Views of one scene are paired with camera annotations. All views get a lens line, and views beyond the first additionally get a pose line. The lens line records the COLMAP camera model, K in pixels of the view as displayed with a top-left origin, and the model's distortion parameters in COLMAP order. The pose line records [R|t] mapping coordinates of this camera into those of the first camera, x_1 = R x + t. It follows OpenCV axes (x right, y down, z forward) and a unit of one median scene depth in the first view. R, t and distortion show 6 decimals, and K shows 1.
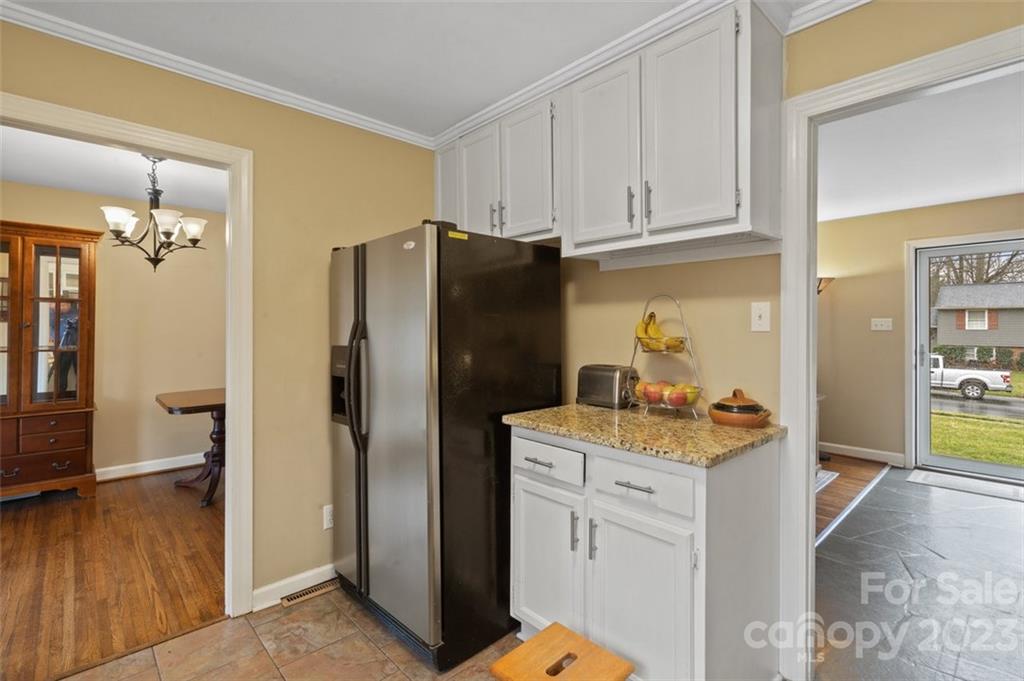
lens RADIAL K [[473.6, 0, 512.0], [0, 473.6, 340.5], [0, 0, 1]] dist [-0.000144, -0.000031]
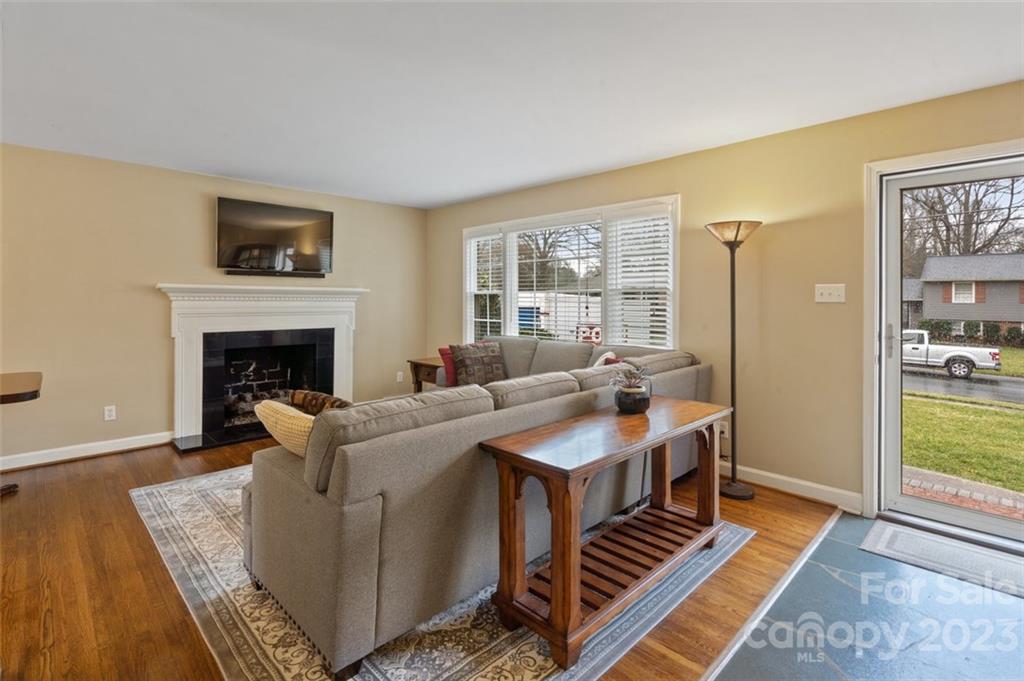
lens RADIAL K [[489.8, 0, 506.3], [0, 489.8, 310.6], [0, 0, 1]] dist [0.000848, 0.000106]
pose [[0.999633, 0.007120, 0.026128, 0.061288], [-0.007109, 0.999975, -0.000497, -0.001190], [-0.026131, 0.000311, 0.999658, 0.065109]]
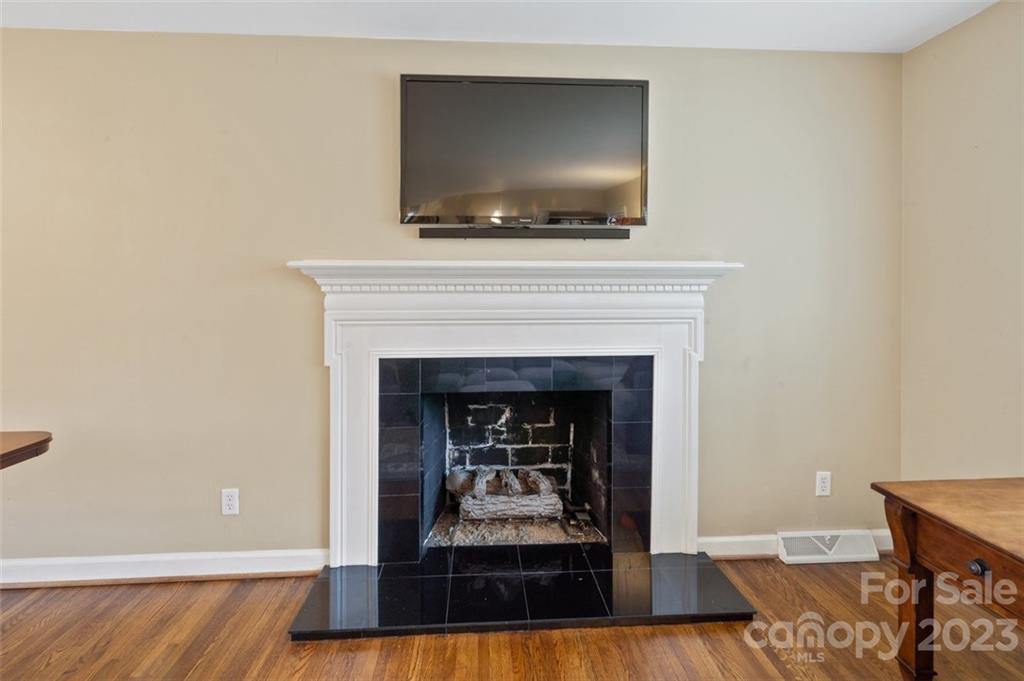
lens RADIAL K [[496.7, 0, 506.7], [0, 496.7, 286.6], [0, 0, 1]] dist [0.003343, 0.000674]
pose [[0.775137, 0.003647, -0.631782, 0.027444], [-0.013991, 0.999837, -0.011395, -0.004723], [0.631638, 0.017672, 0.775062, 0.198345]]
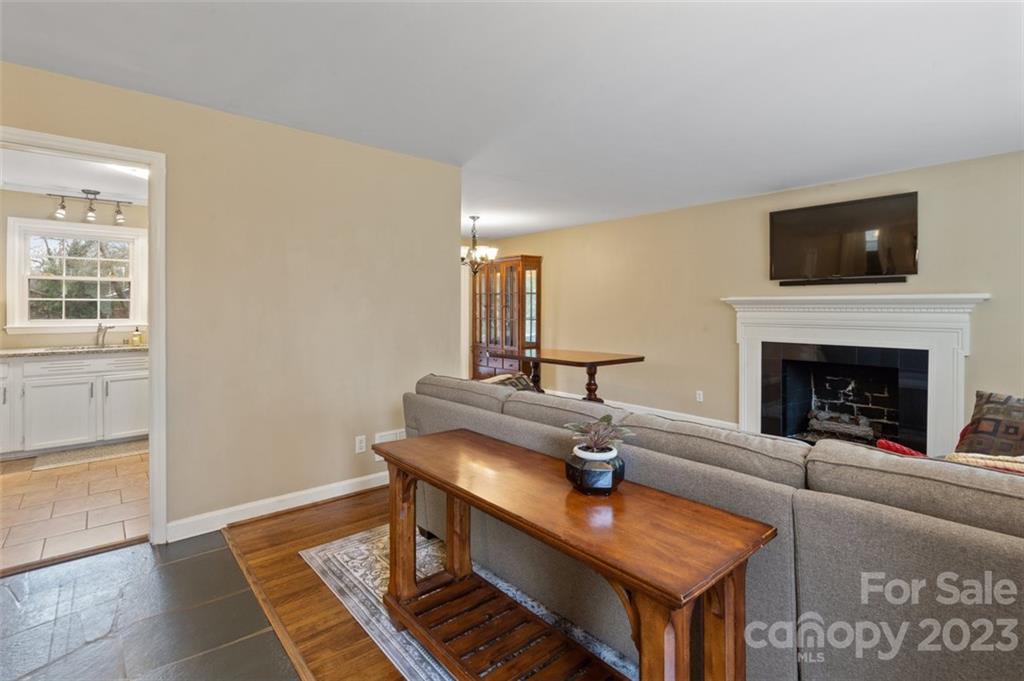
lens RADIAL K [[479.9, 0, 510.5], [0, 479.9, 310.5], [0, 0, 1]] dist [0.000542, 0.000205]
pose [[-0.045920, 0.002691, -0.998941, 0.153837], [-0.025044, 0.999679, 0.003844, -0.002916], [0.998631, 0.025194, -0.045838, 0.160652]]
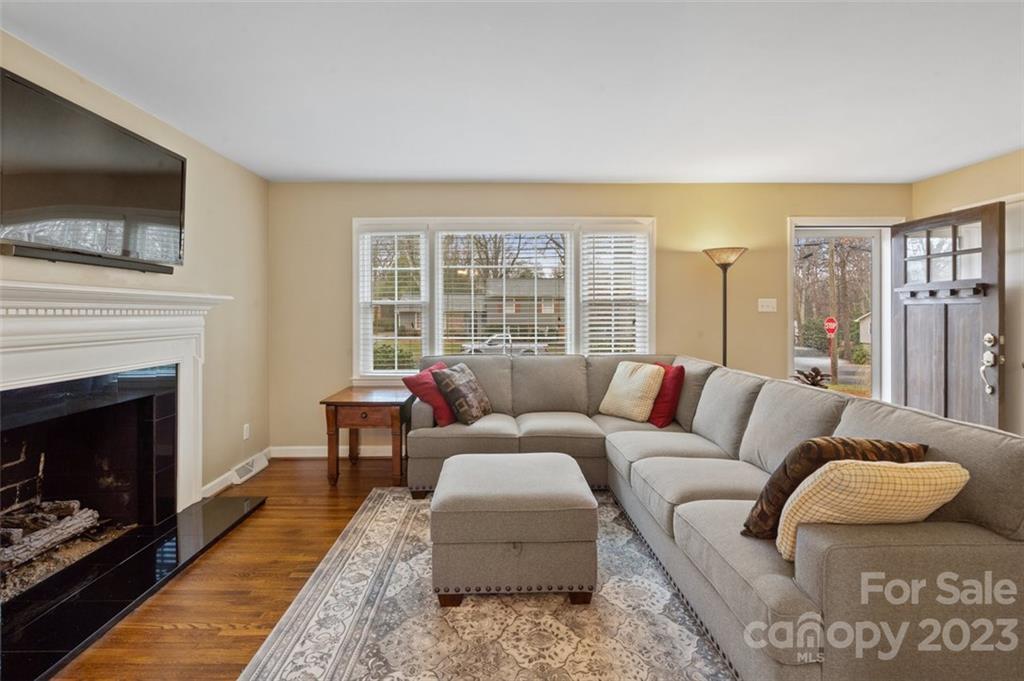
lens RADIAL K [[480.4, 0, 508.5], [0, 480.4, 323.7], [0, 0, 1]] dist [0.002726, 0.000603]
pose [[0.667340, -0.016278, 0.744575, -0.047583], [0.016156, 0.999842, 0.007378, -0.002545], [-0.744578, 0.007105, 0.667498, 0.144717]]
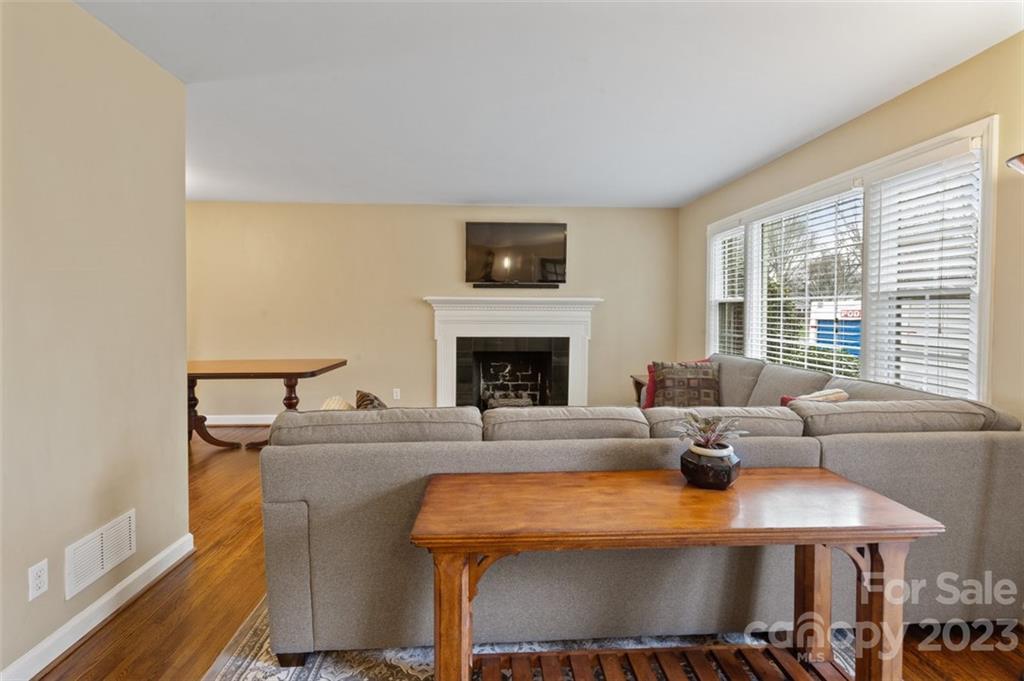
lens RADIAL K [[480.4, 0, 508.5], [0, 480.4, 323.7], [0, 0, 1]] dist [0.002726, 0.000603]
pose [[0.760609, 0.026012, -0.648688, 0.112757], [-0.020154, 0.999661, 0.016454, -0.002177], [0.648897, 0.000558, 0.760876, 0.102042]]
